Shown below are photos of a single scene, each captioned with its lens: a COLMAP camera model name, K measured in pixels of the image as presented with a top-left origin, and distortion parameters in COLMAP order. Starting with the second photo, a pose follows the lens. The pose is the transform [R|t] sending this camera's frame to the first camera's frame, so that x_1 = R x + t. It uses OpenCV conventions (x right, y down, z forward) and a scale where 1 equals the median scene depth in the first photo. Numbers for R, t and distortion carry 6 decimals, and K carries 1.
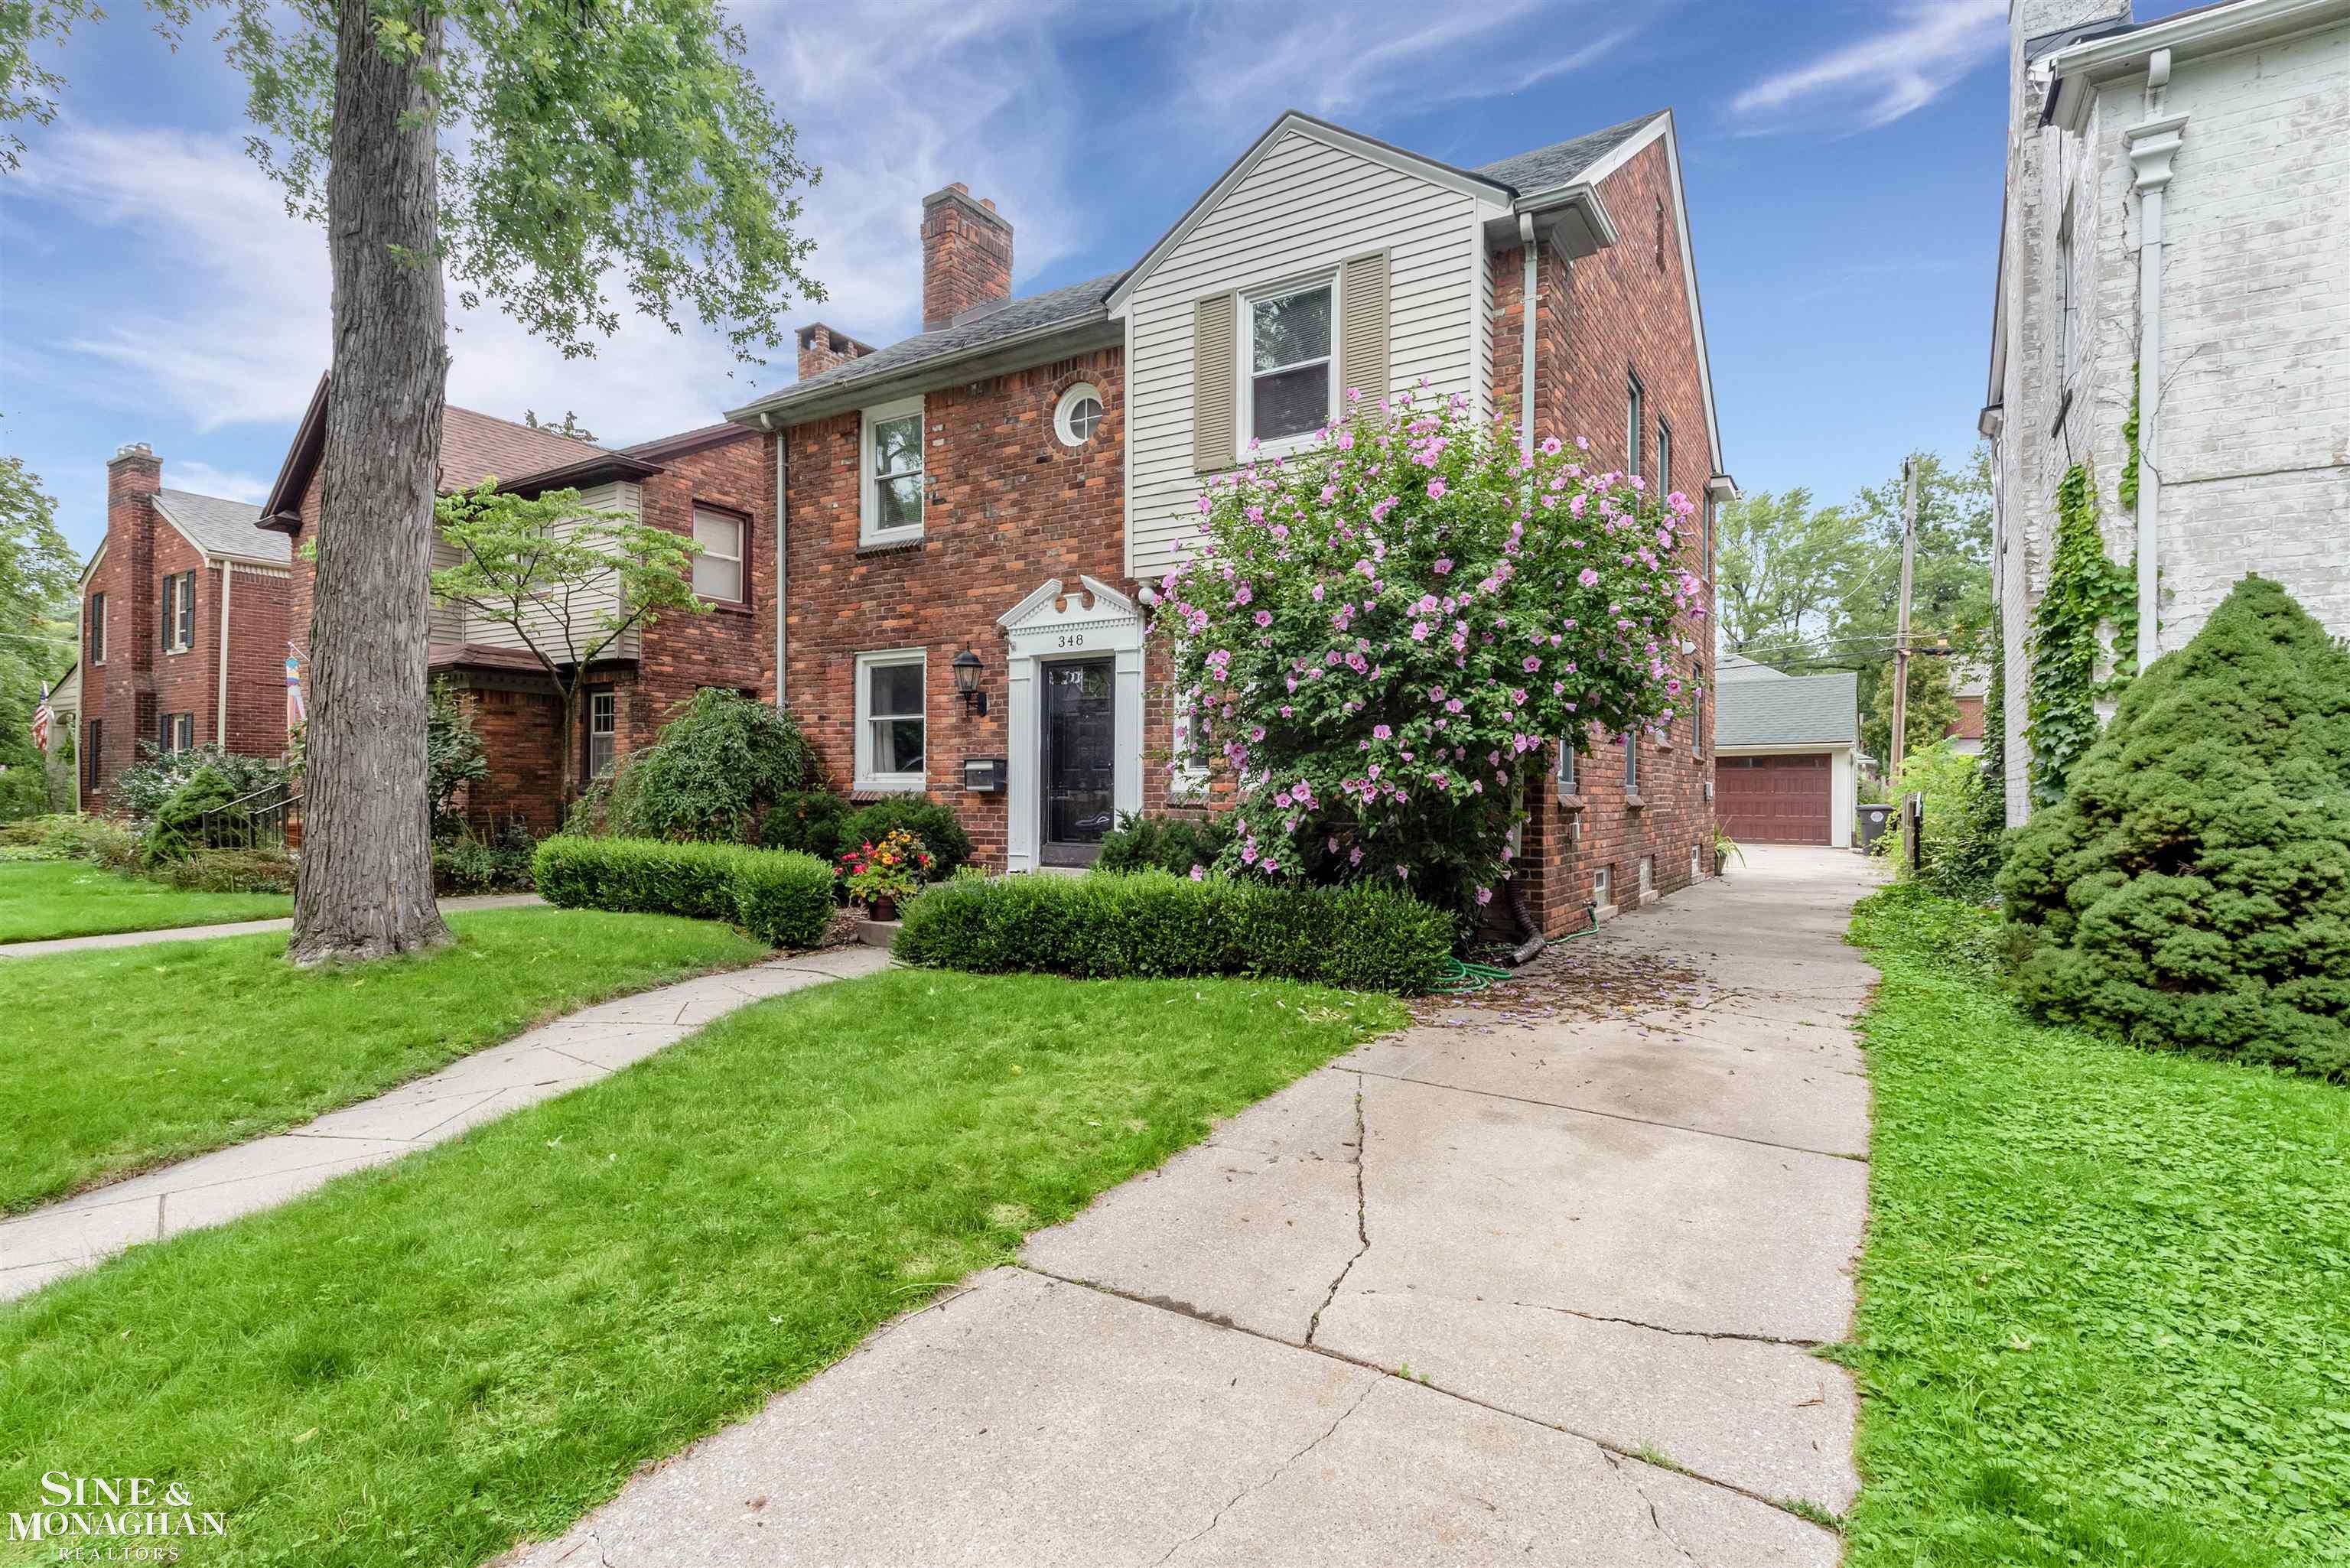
lens RADIAL K [[1162.5, 0, 1172.7], [0, 1162.5, 788.0], [0, 0, 1]] dist [0.006645, -0.001258]
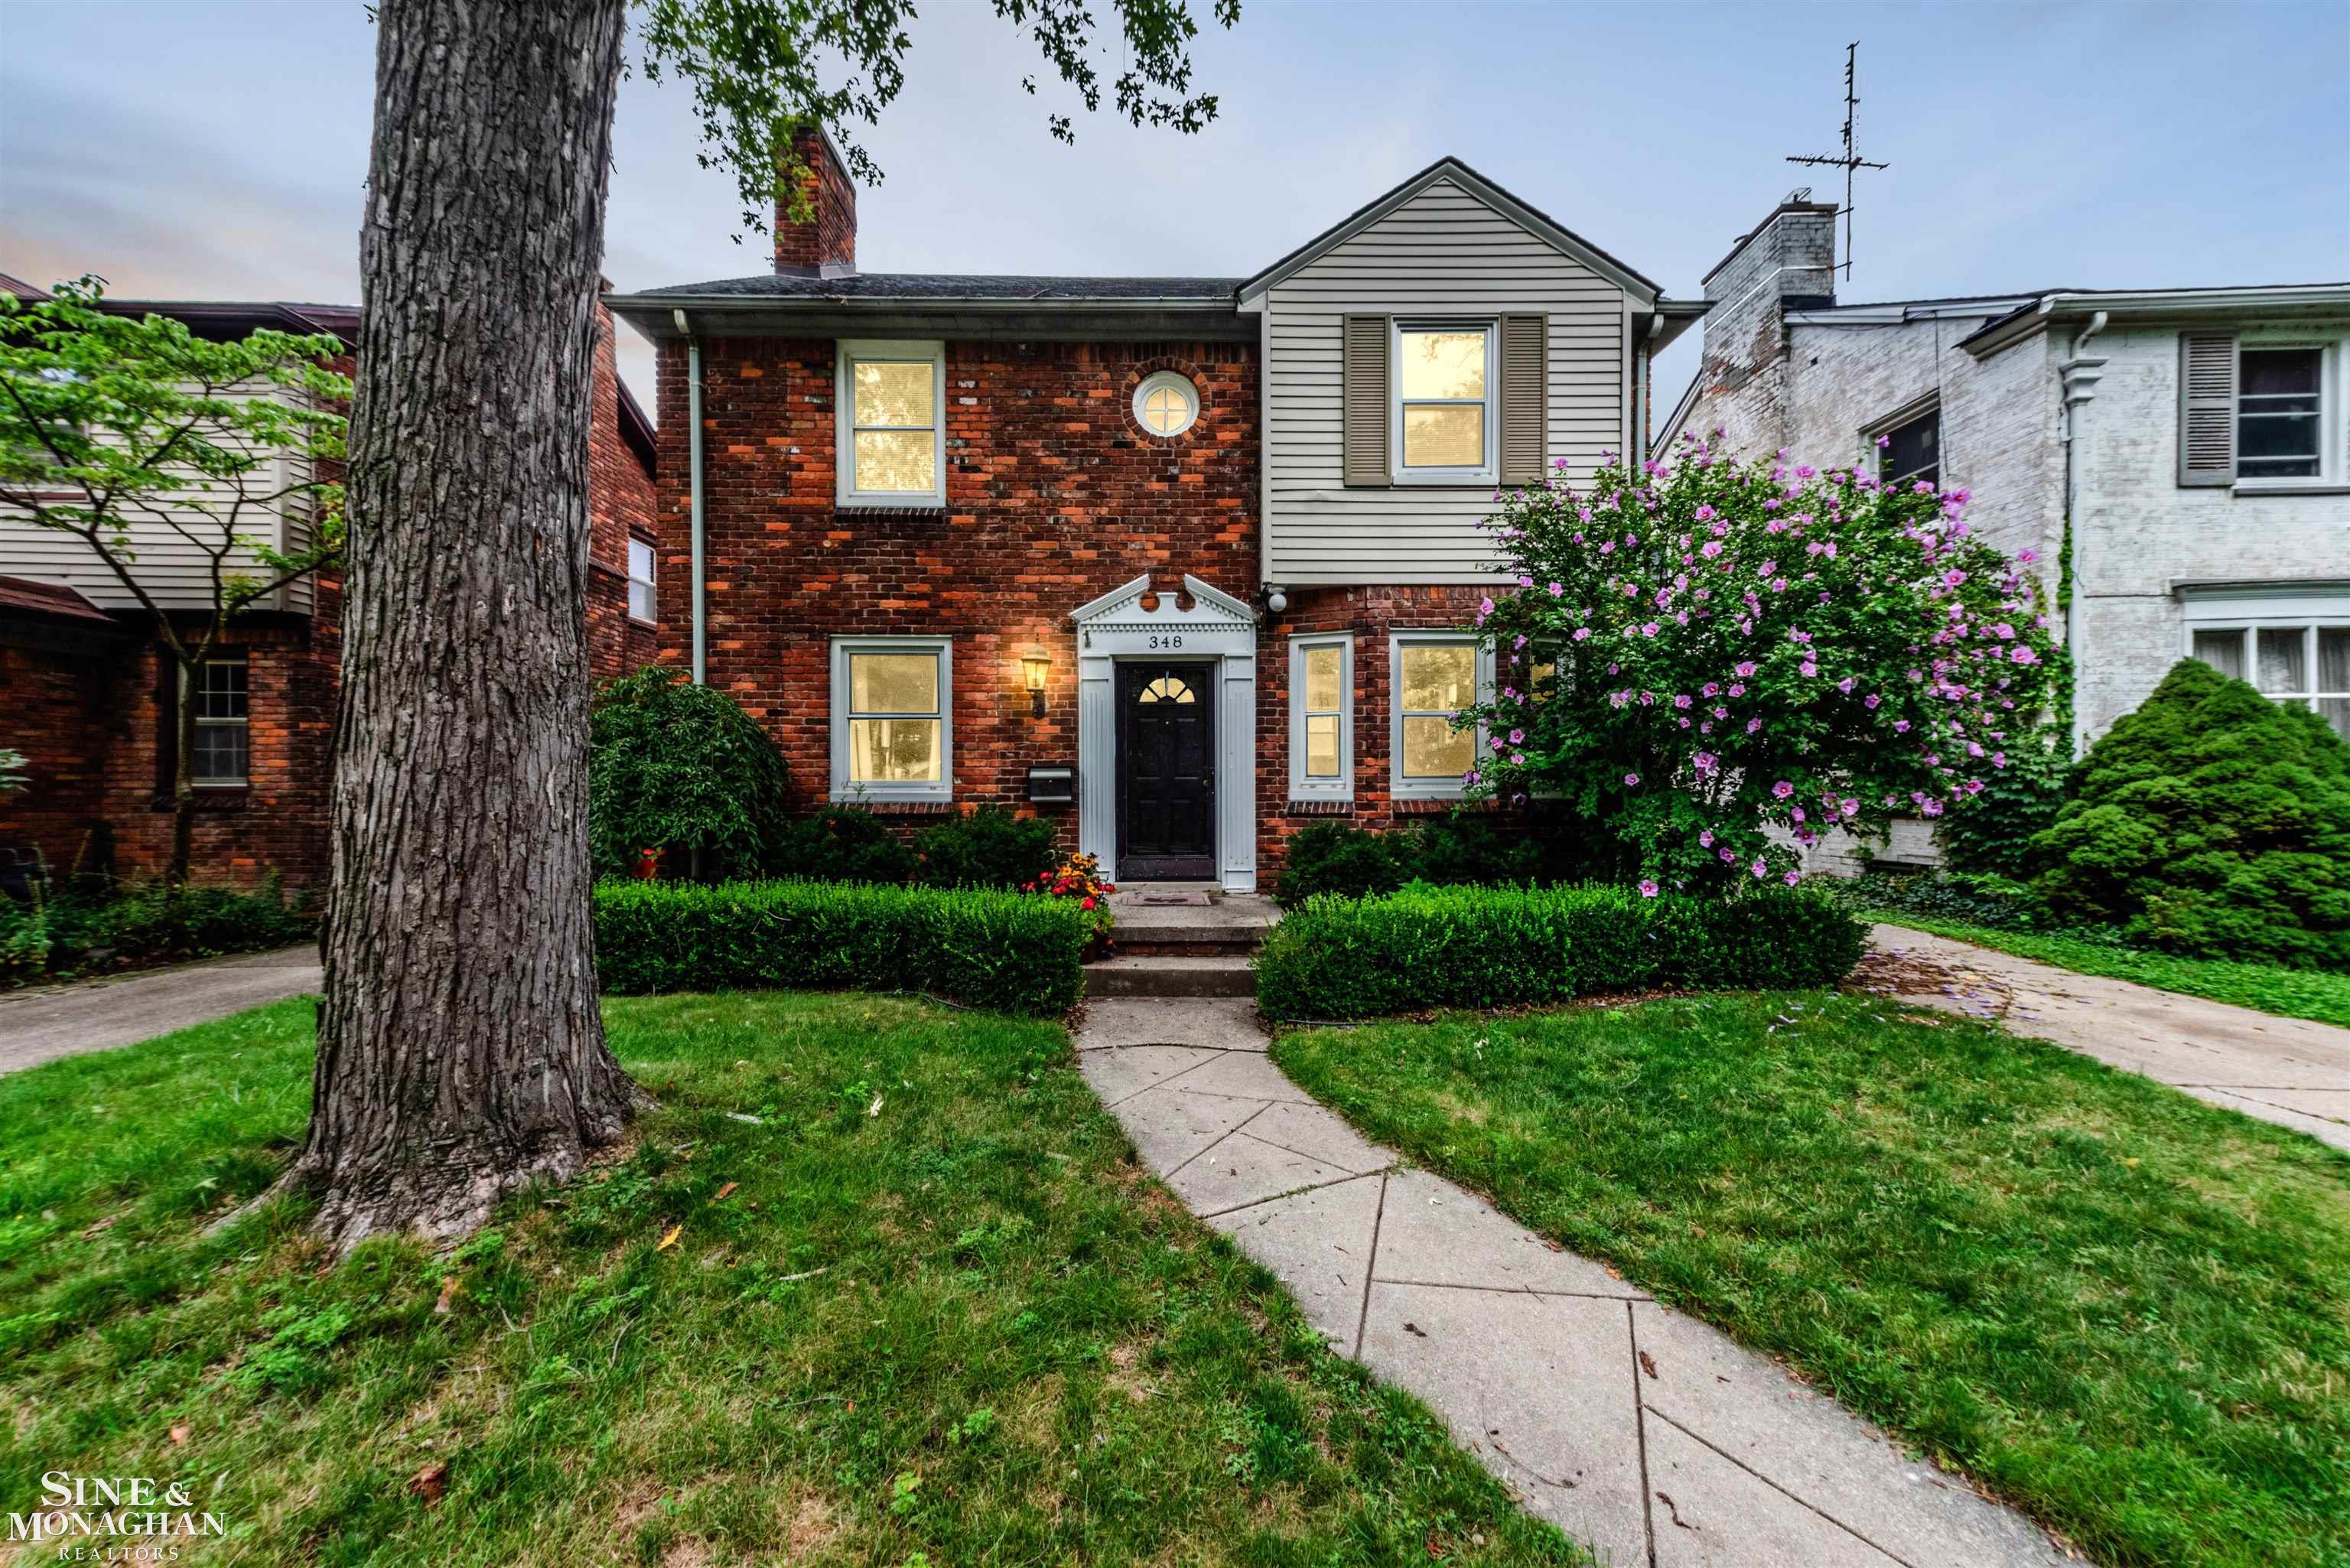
lens RADIAL K [[898.8, 0, 1175.5], [0, 898.8, 786.7], [0, 0, 1]] dist [0.019811, 0.000745]
pose [[0.834976, -0.006945, 0.550243, -0.473520], [0.005347, 0.999976, 0.004507, -0.011519], [-0.550260, -0.000821, 0.834993, 0.373422]]
